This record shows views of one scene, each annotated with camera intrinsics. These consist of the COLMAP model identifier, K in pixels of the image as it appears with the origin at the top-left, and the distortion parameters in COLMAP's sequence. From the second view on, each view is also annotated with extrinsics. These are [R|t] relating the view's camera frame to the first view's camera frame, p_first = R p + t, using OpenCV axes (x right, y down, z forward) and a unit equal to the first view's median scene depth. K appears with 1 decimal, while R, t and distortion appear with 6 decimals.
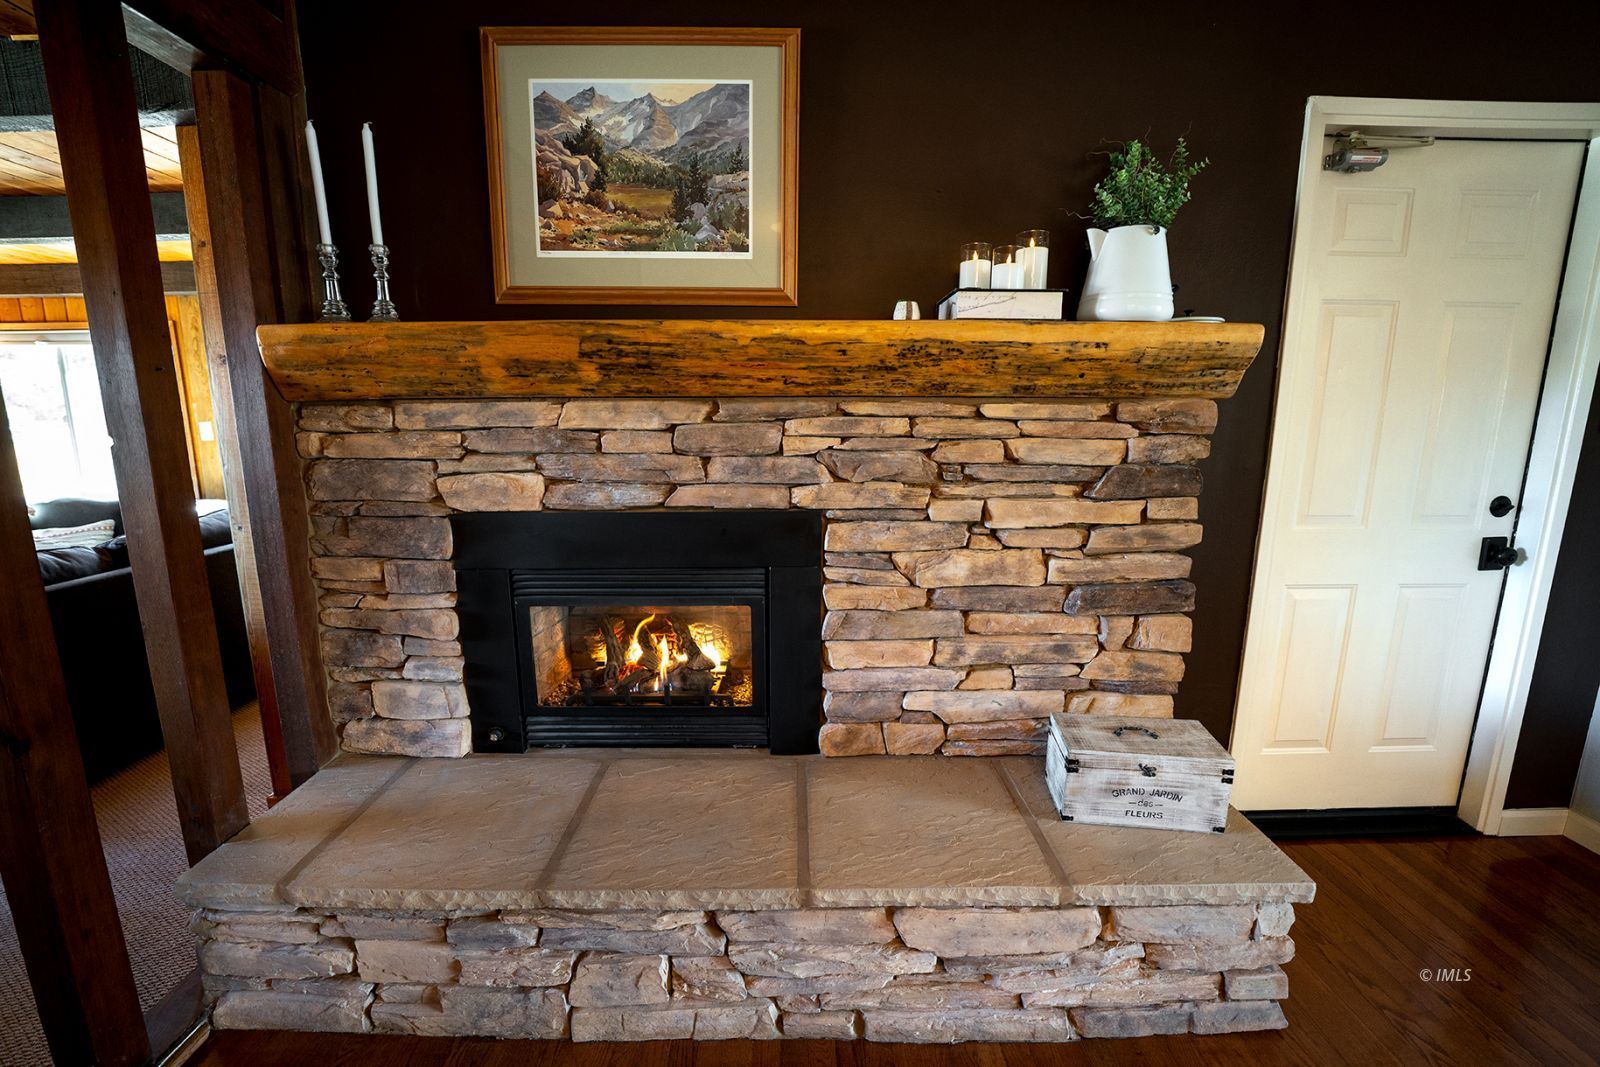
lens RADIAL K [[649.2, 0, 794.5], [0, 649.2, 534.6], [0, 0, 1]] dist [-0.028554, 0.001530]
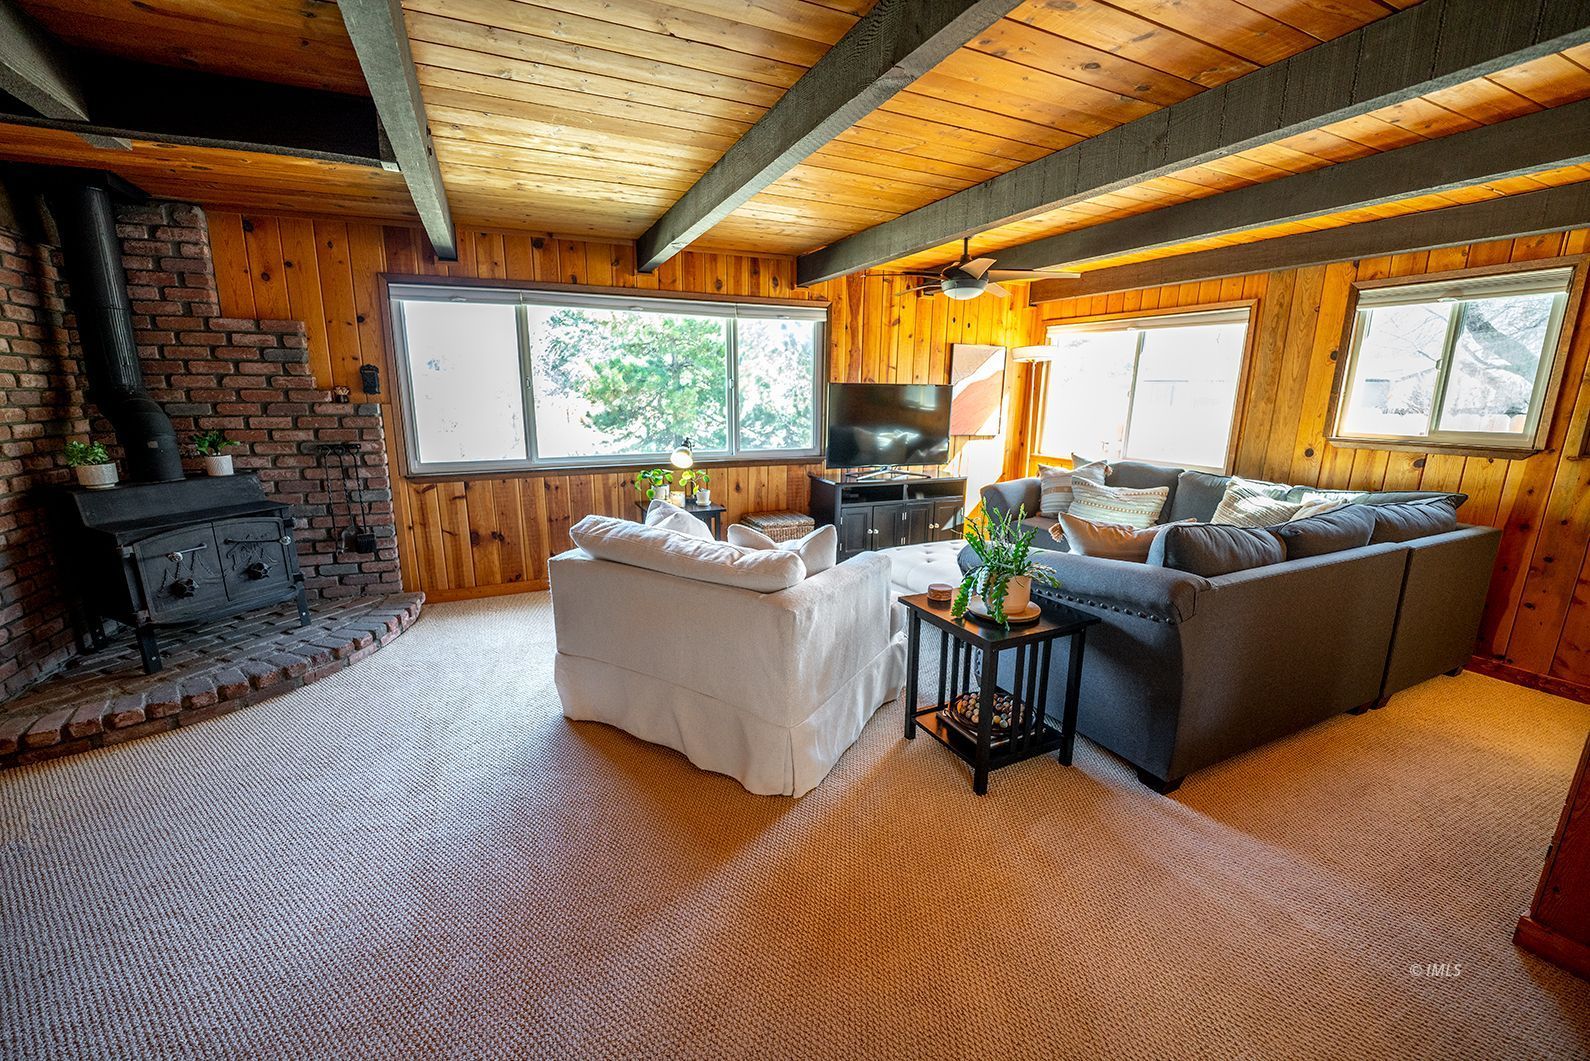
lens RADIAL K [[645.1, 0, 797.4], [0, 645.1, 537.1], [0, 0, 1]] dist [-0.028554, 0.001530]
pose [[0.417747, 0.208191, -0.884389, -0.816104], [-0.166953, 0.974408, 0.150521, 0.005478], [0.893092, 0.084772, 0.441814, -0.185645]]
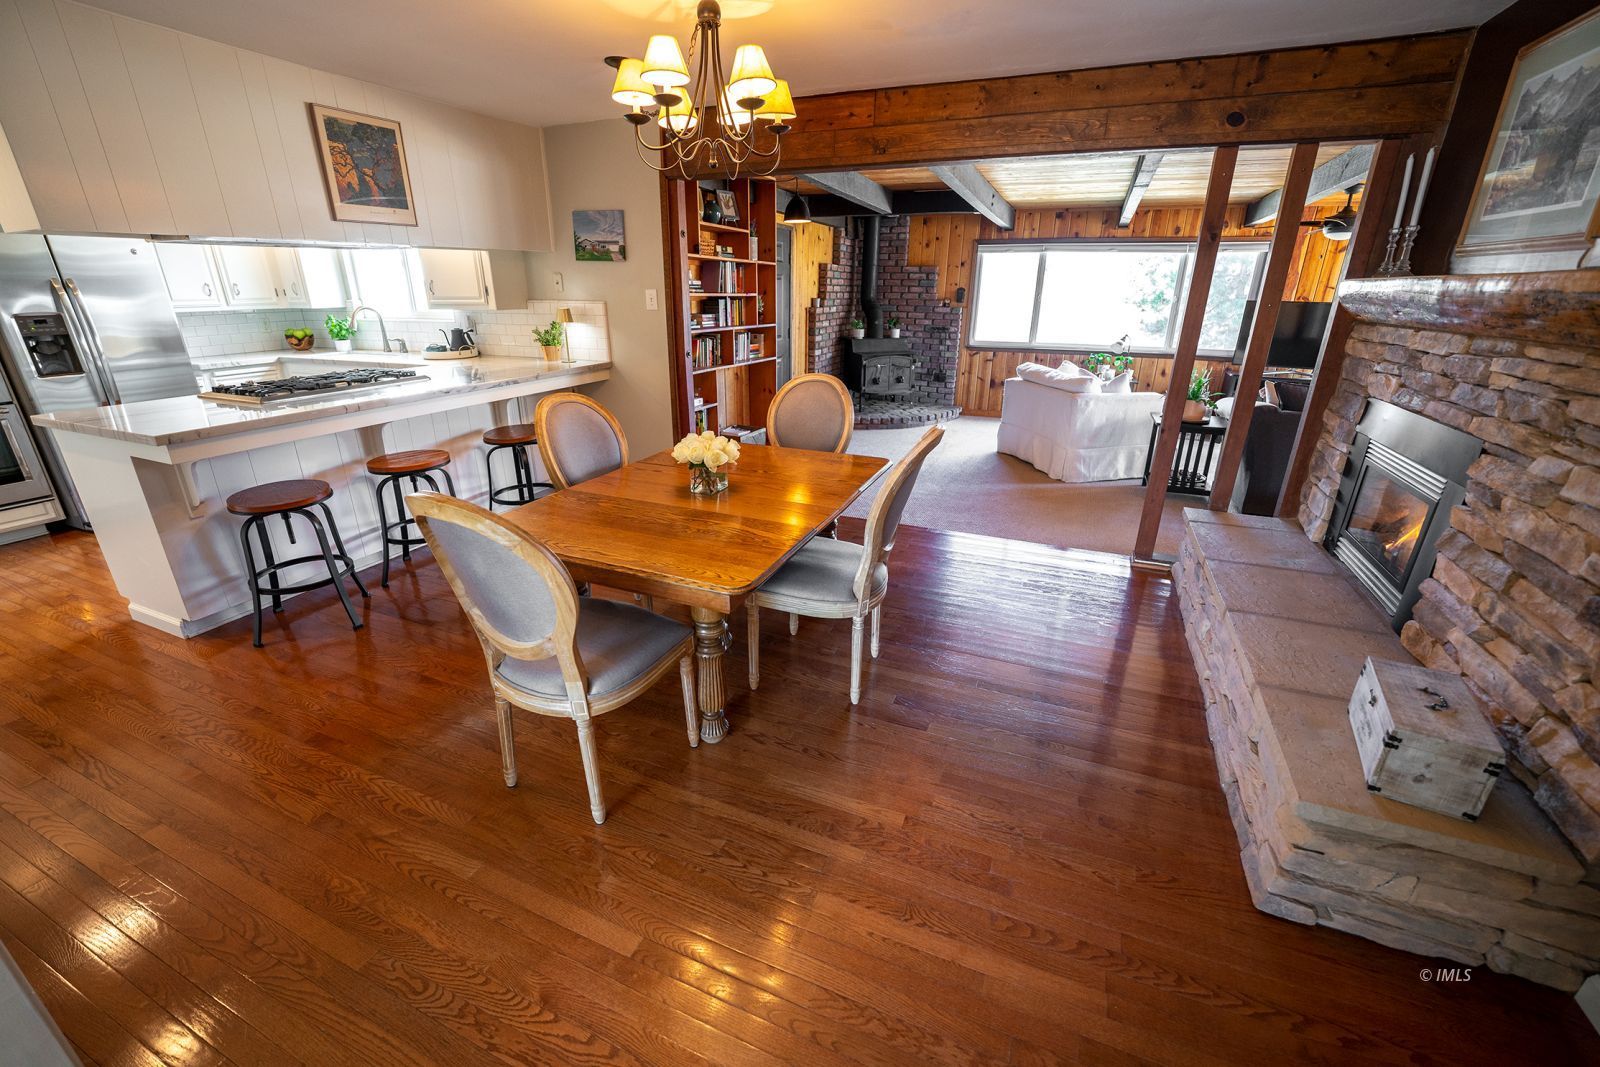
lens RADIAL K [[649.2, 0, 791.7], [0, 649.2, 542.5], [0, 0, 1]] dist [-0.028554, 0.001530]
pose [[-0.403518, 0.334852, -0.851497, 1.566489], [-0.161863, 0.889824, 0.426630, -0.154532], [0.900541, 0.309979, -0.304860, 0.302237]]
